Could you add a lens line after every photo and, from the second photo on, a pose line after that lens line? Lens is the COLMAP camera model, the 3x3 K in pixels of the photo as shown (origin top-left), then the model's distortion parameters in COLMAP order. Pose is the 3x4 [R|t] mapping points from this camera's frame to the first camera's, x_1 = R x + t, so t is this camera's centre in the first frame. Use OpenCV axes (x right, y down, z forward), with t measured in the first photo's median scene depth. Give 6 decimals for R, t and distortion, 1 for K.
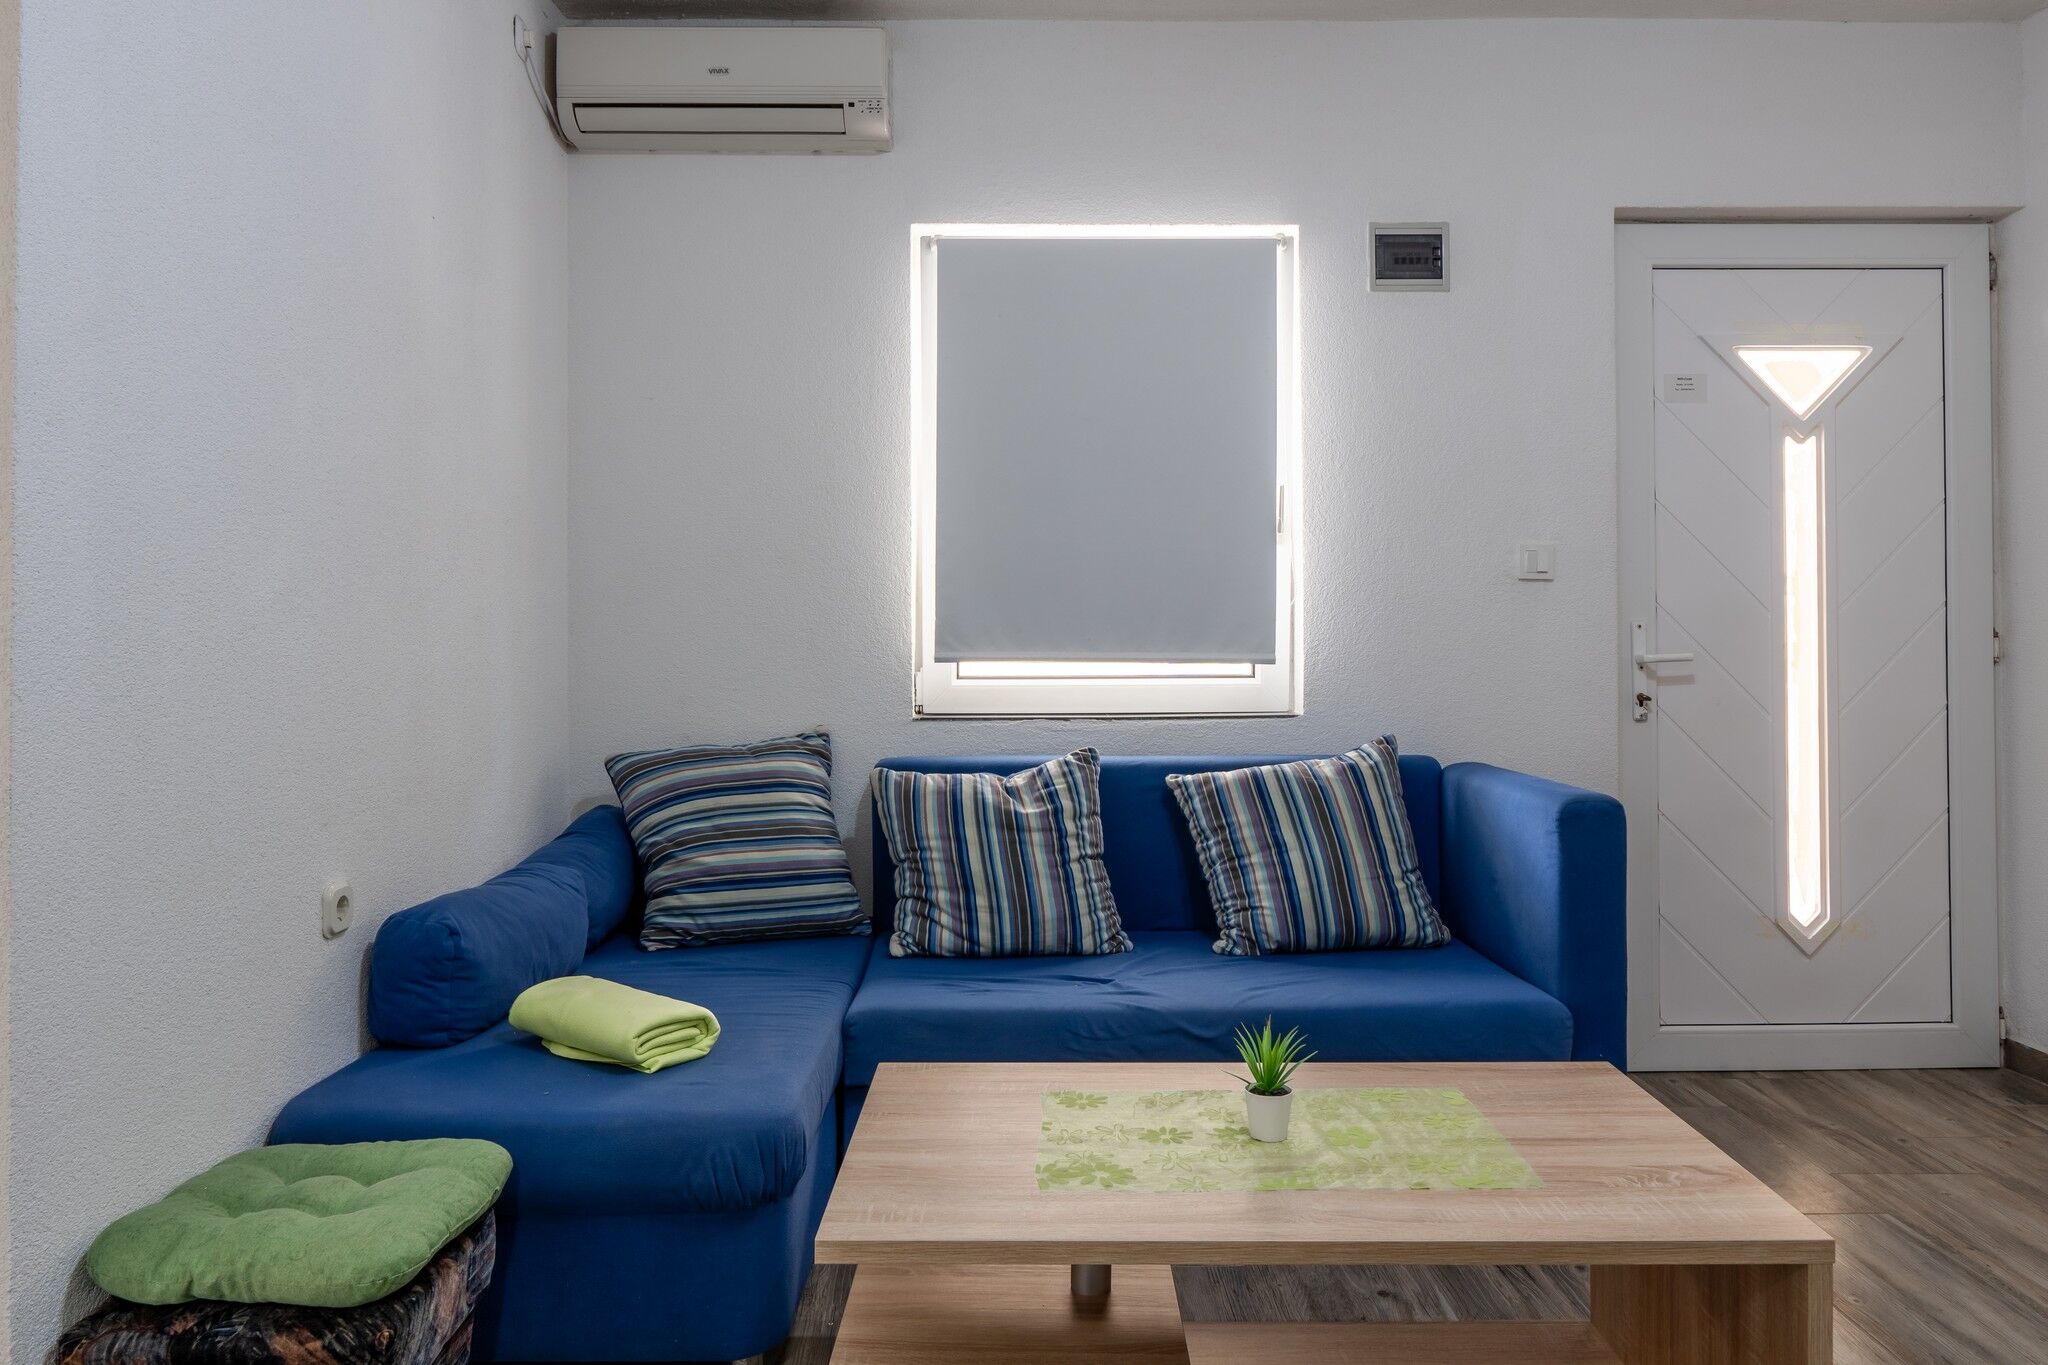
lens RADIAL K [[1481.9, 0, 1036.8], [0, 1481.9, 604.4], [0, 0, 1]] dist [-0.002410, -0.000627]
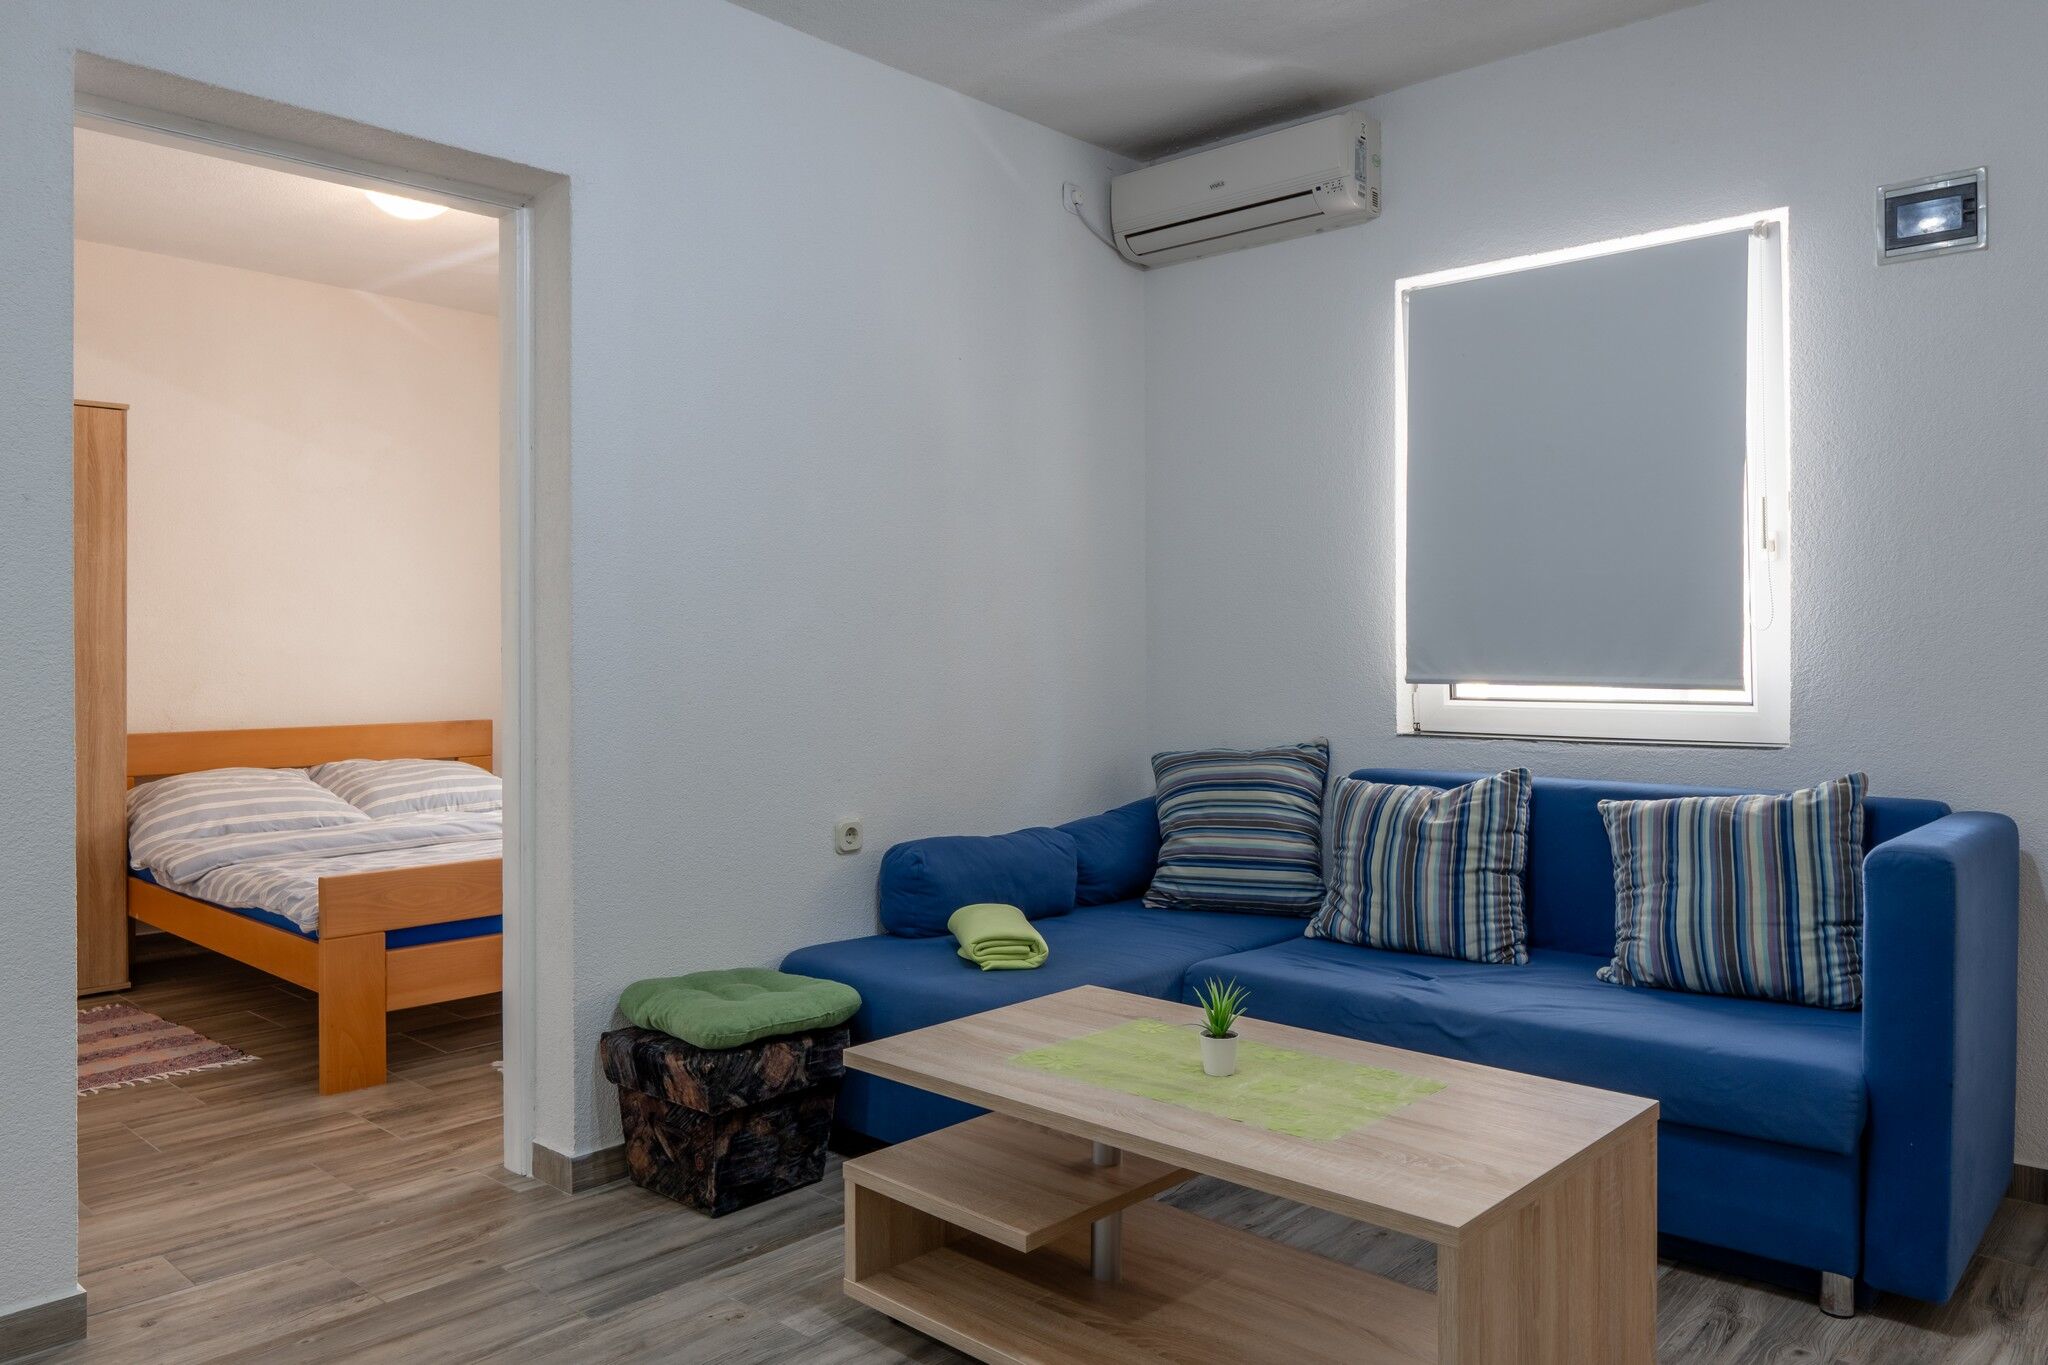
lens RADIAL K [[1481.6, 0, 987.4], [0, 1481.6, 672.1], [0, 0, 1]] dist [-0.005688, -0.008689]
pose [[0.716829, 0.010633, -0.697168, 0.515498], [0.010859, 0.999592, 0.026410, -0.001366], [0.697165, -0.026502, 0.716421, 0.006128]]
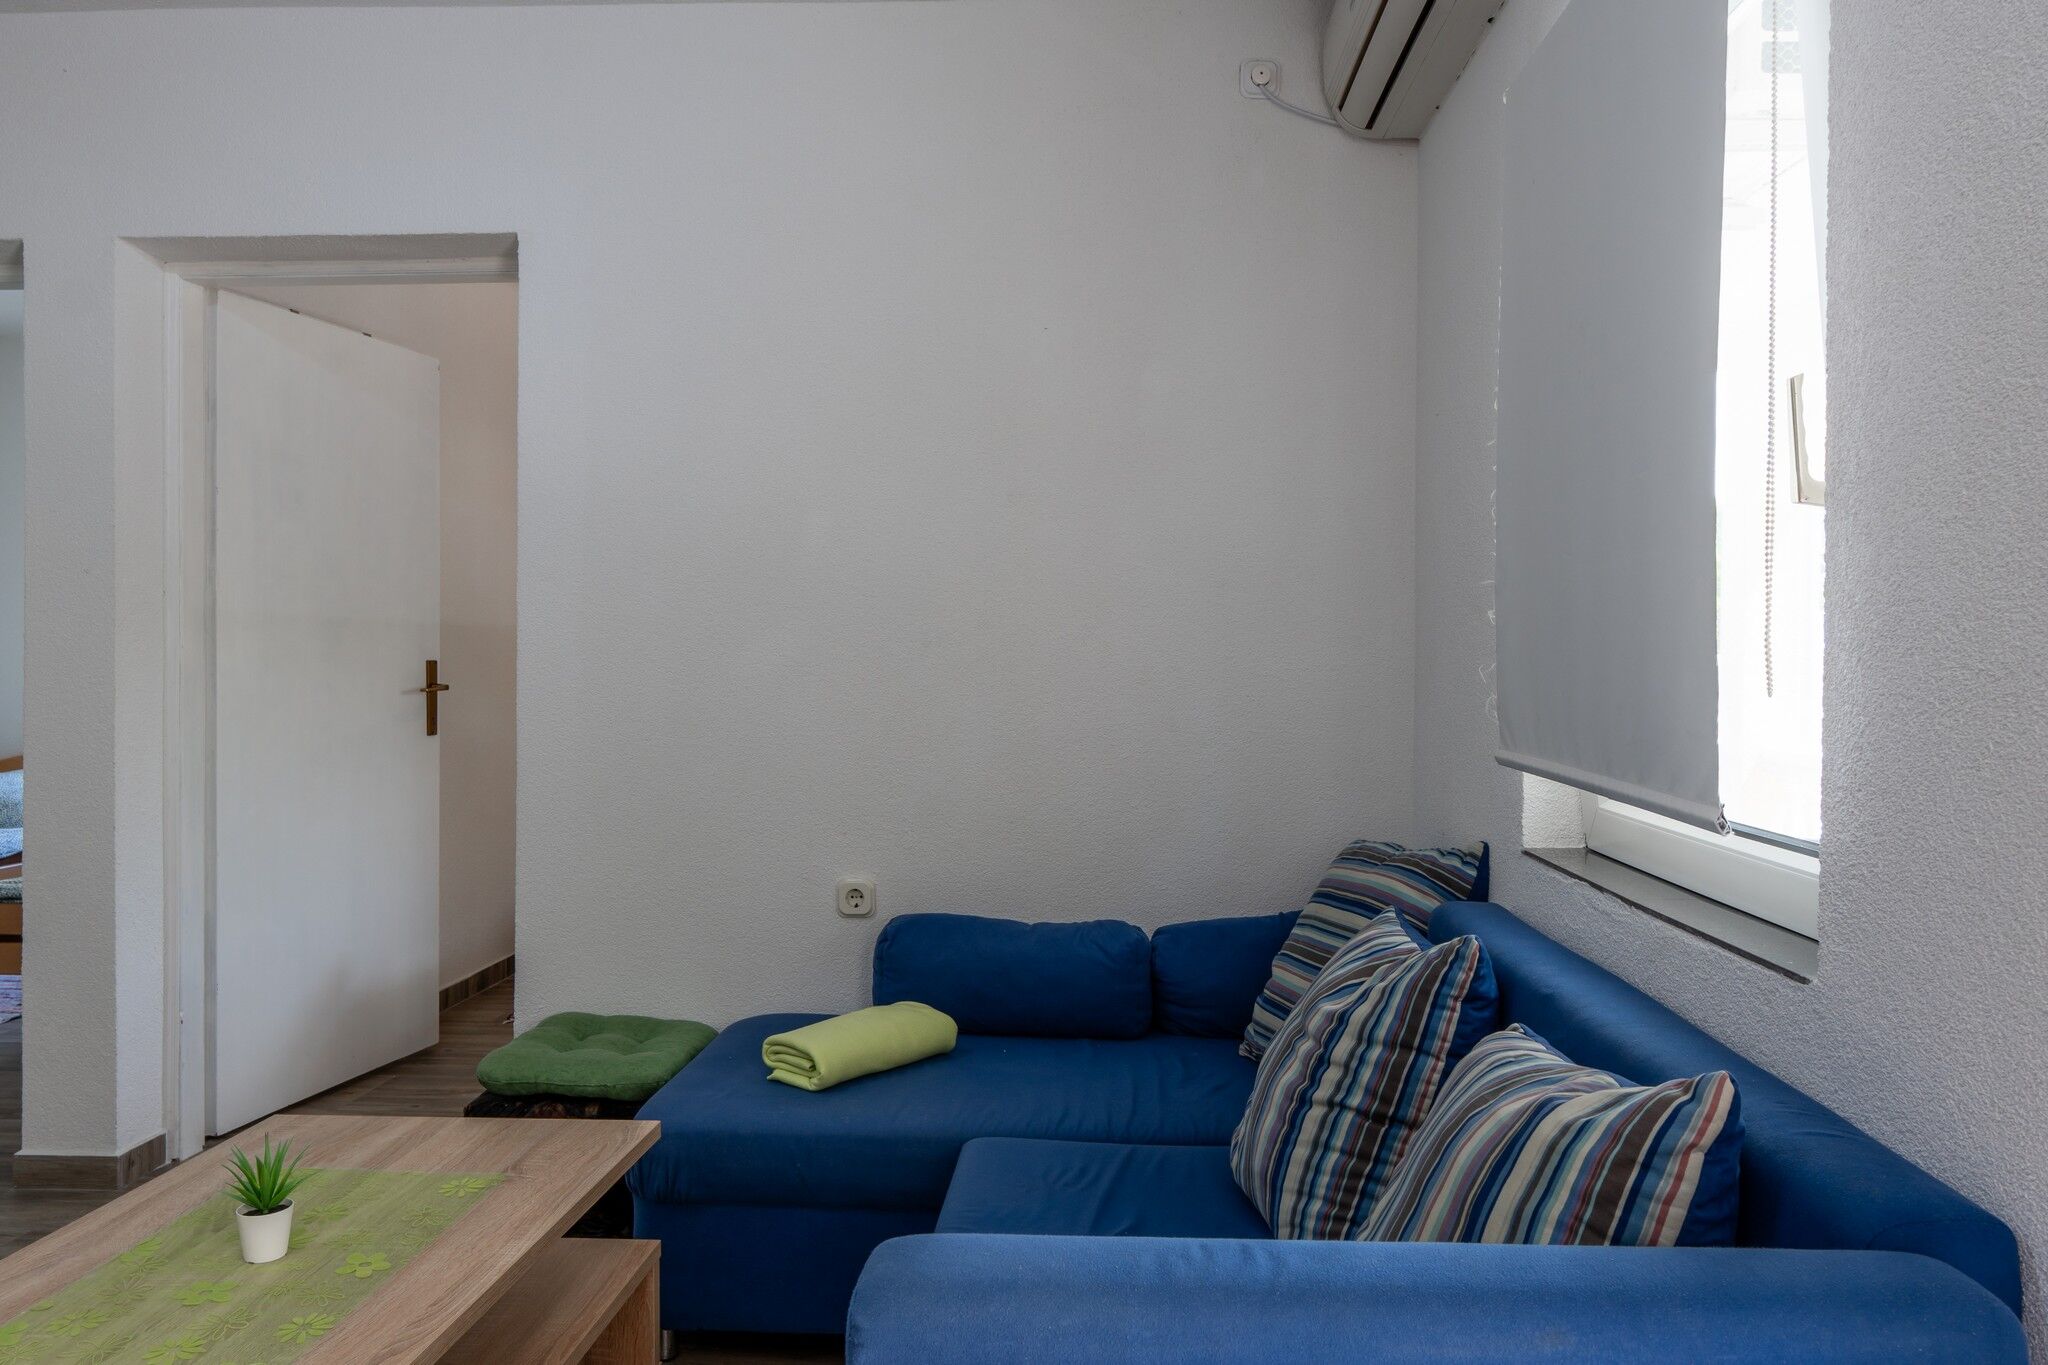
lens RADIAL K [[1466.7, 0, 1020.2], [0, 1466.7, 681.0], [0, 0, 1]] dist [0.004514, 0.000336]
pose [[-0.072007, 0.022393, -0.997153, 0.630511], [0.013638, 0.999677, 0.021465, -0.014174], [0.997311, -0.012054, -0.072289, 0.926871]]
